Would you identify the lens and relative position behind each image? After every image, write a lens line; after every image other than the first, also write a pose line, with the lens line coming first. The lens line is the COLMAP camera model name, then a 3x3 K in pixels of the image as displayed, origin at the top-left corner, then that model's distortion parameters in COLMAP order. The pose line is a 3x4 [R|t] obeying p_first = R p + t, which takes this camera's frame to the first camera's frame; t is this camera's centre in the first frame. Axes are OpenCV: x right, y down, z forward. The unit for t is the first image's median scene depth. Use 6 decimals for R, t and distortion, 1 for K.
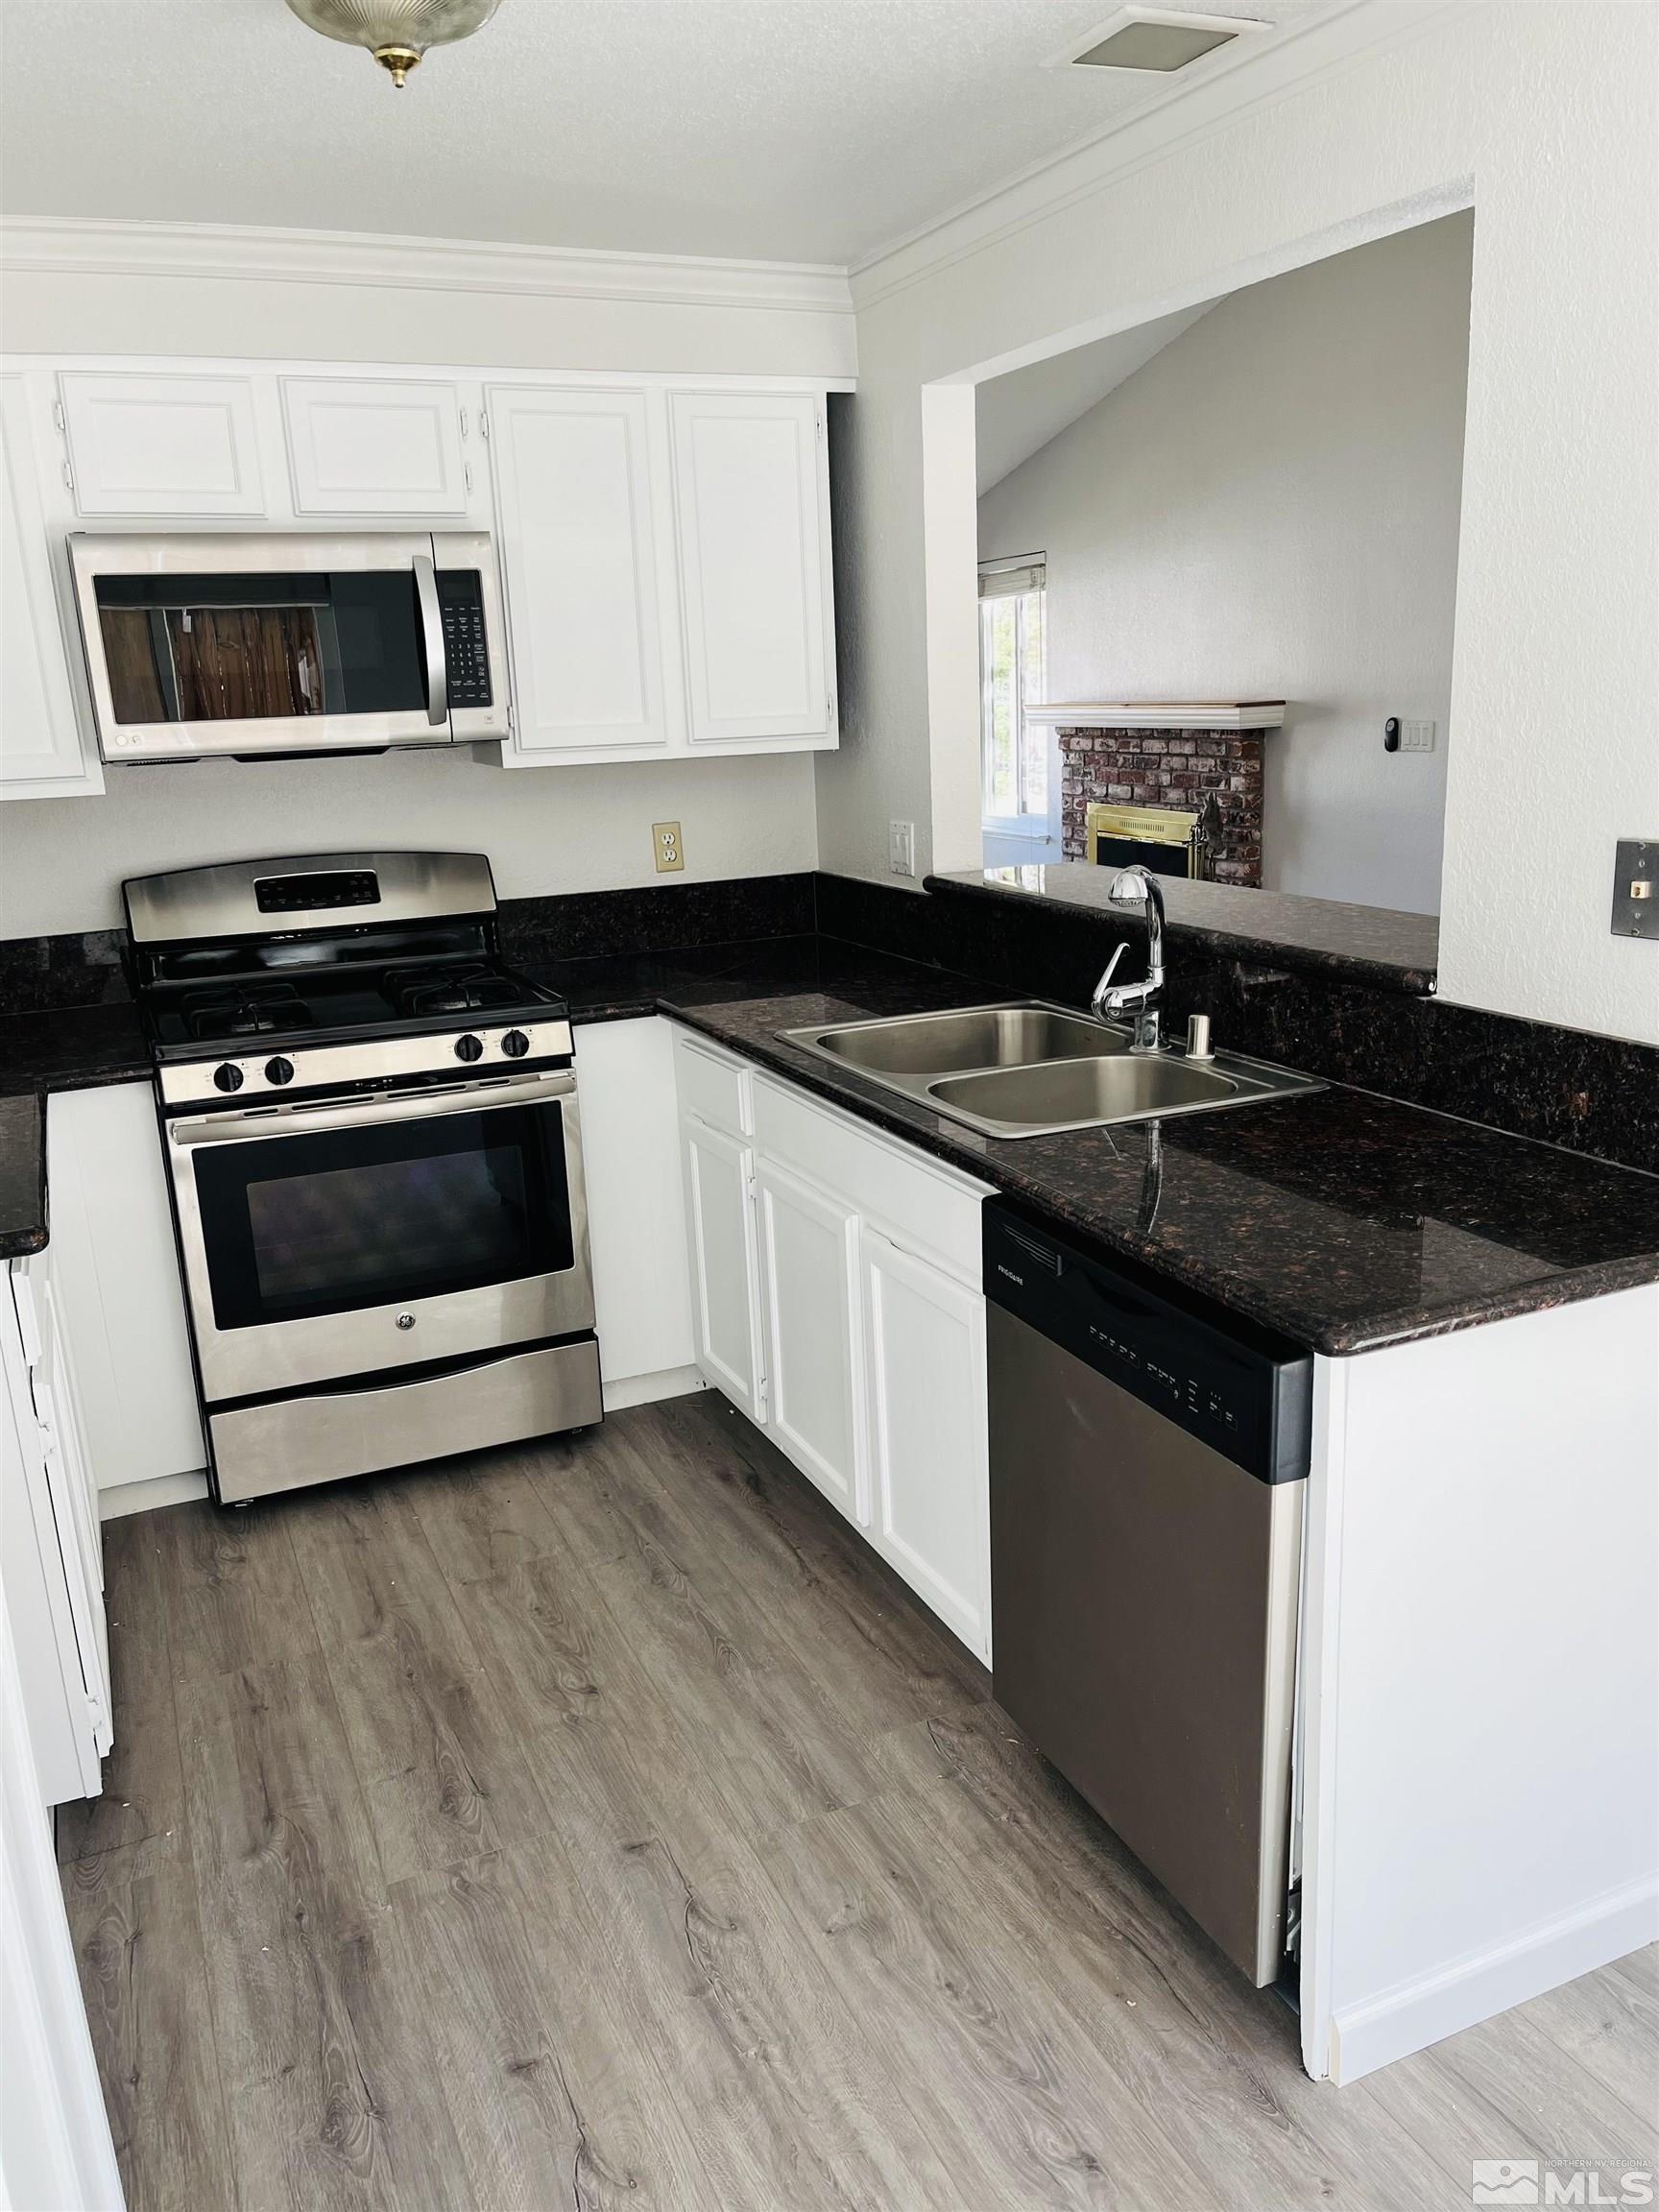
lens RADIAL K [[1676.9, 0, 816.0], [0, 1676.9, 1117.3], [0, 0, 1]] dist [0.041821, -0.004096]
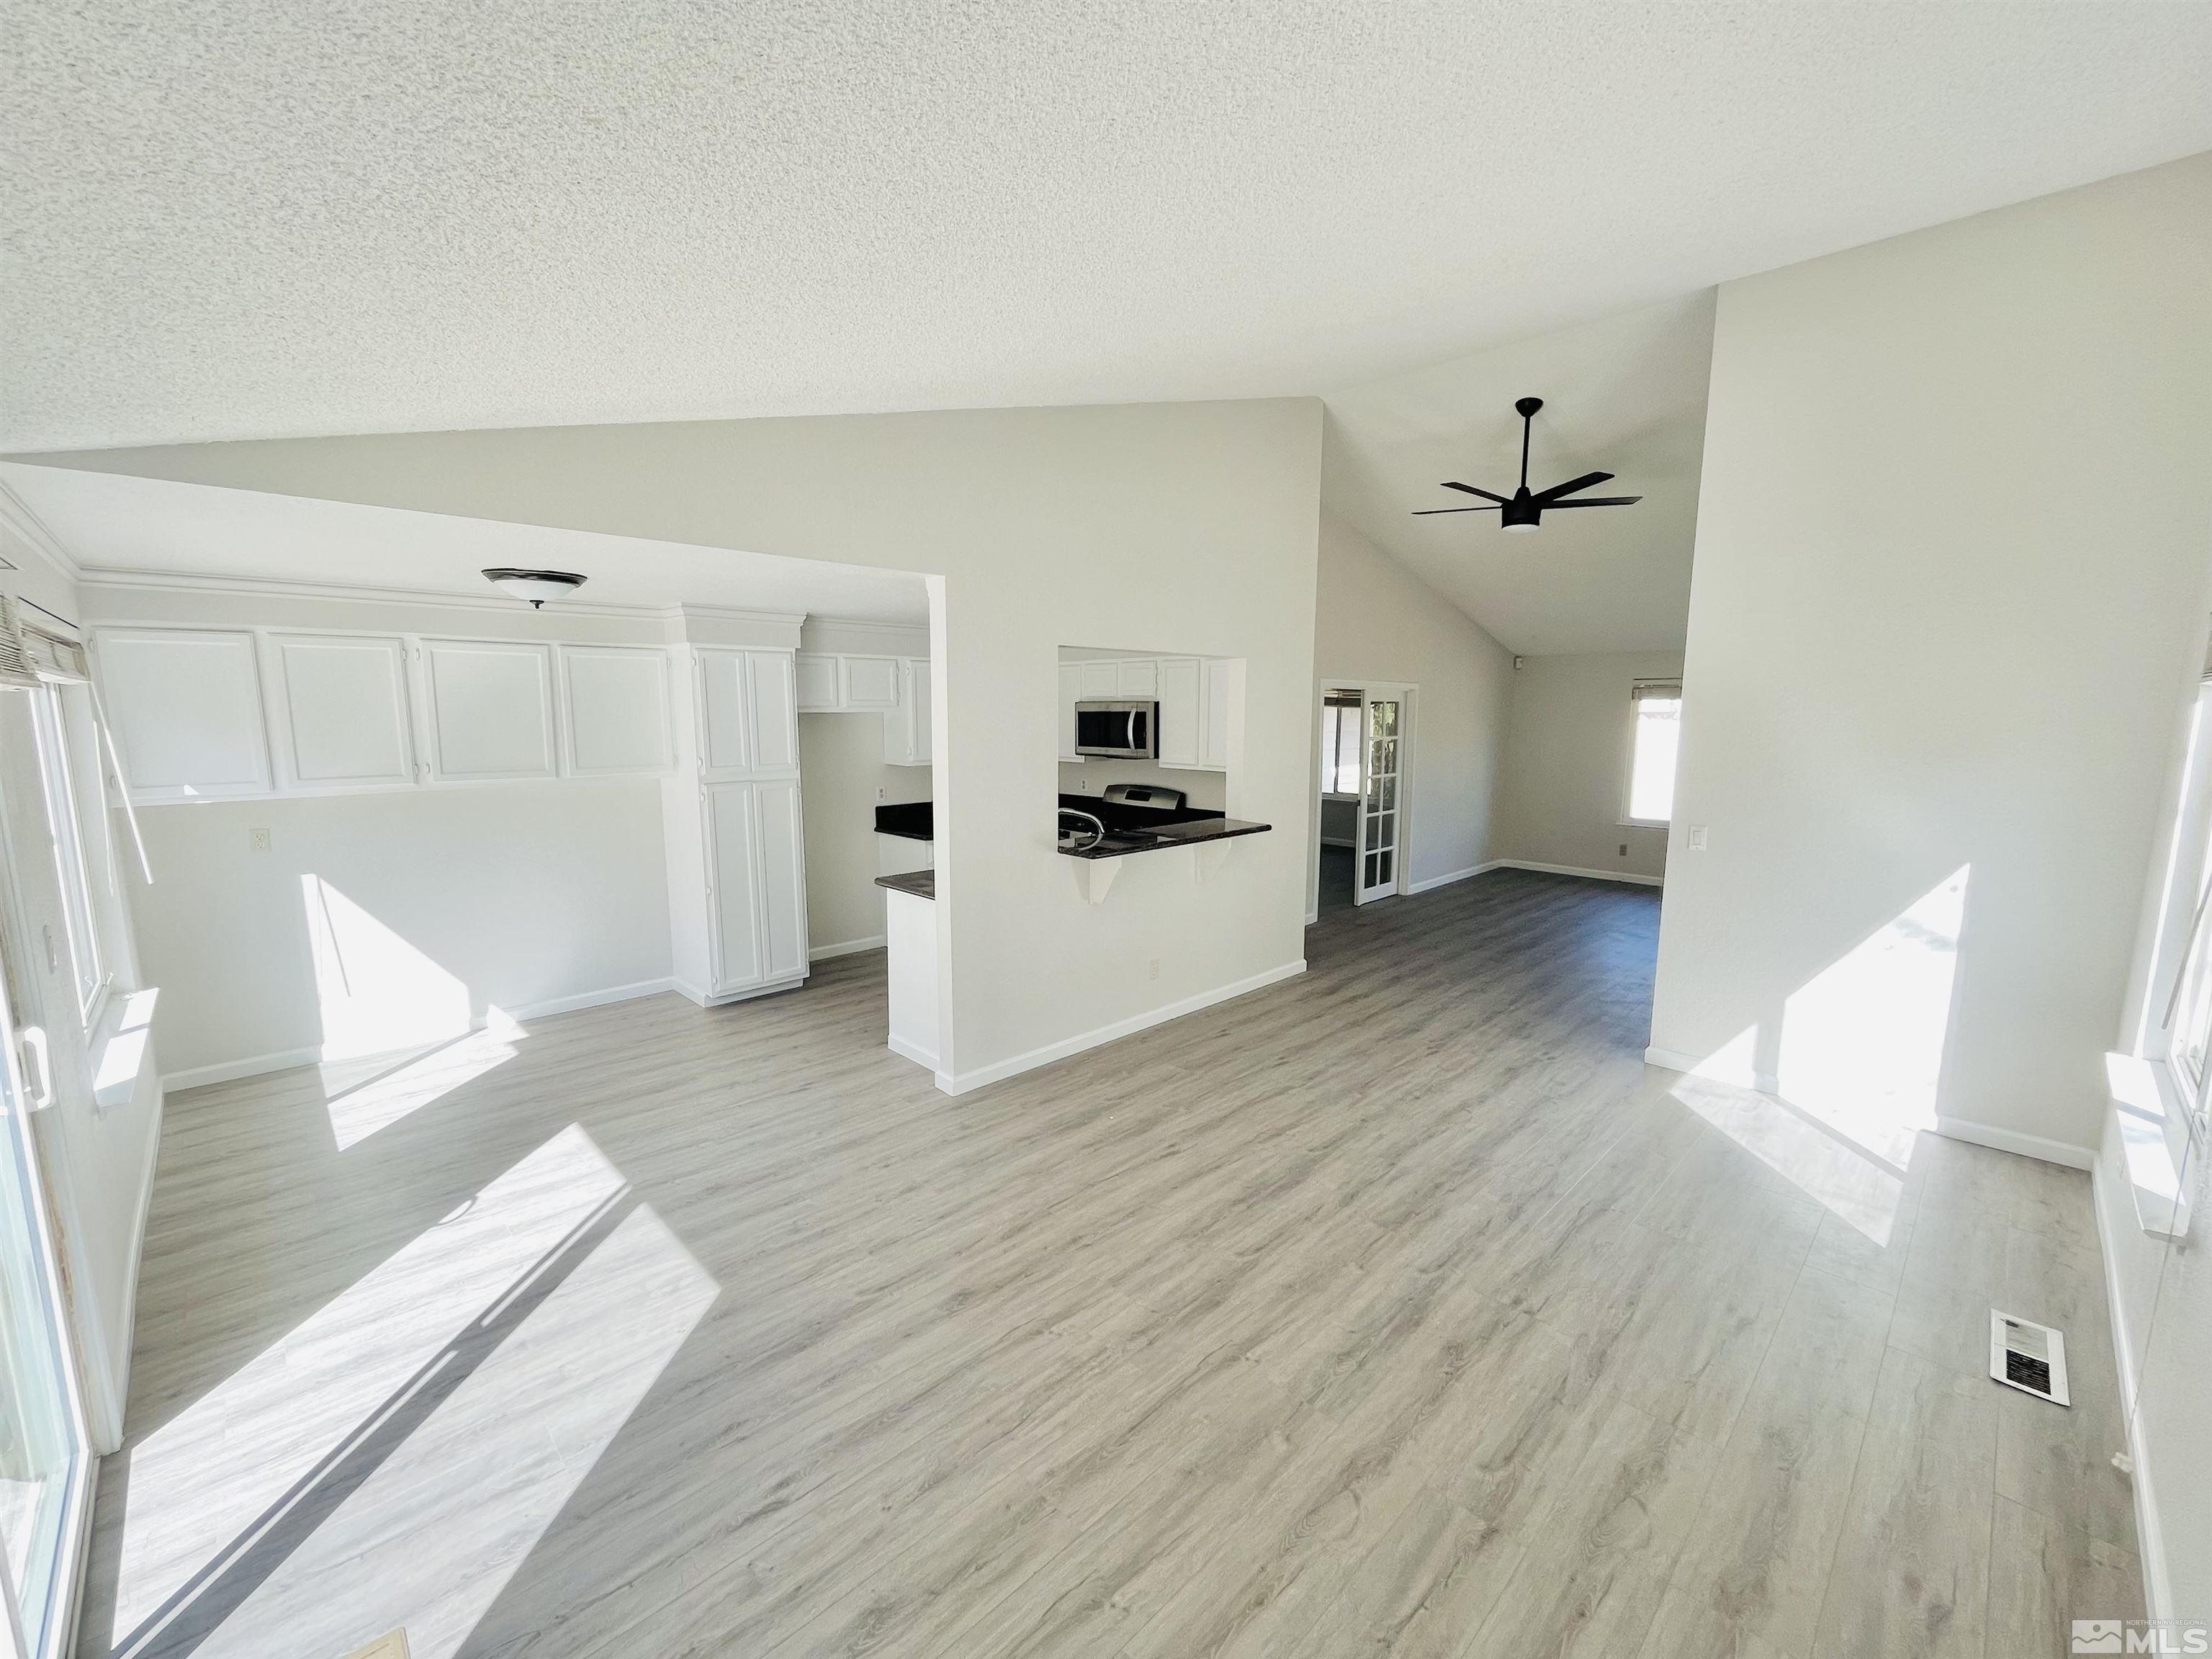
lens RADIAL K [[904.7, 0, 1094.2], [0, 904.7, 836.6], [0, 0, 1]] dist [-0.002340, -0.000491]
pose [[0.341321, 0.175799, -0.923360, 1.803956], [-0.257069, 0.962360, 0.088199, -0.246545], [0.904110, 0.207263, 0.373666, 0.290391]]
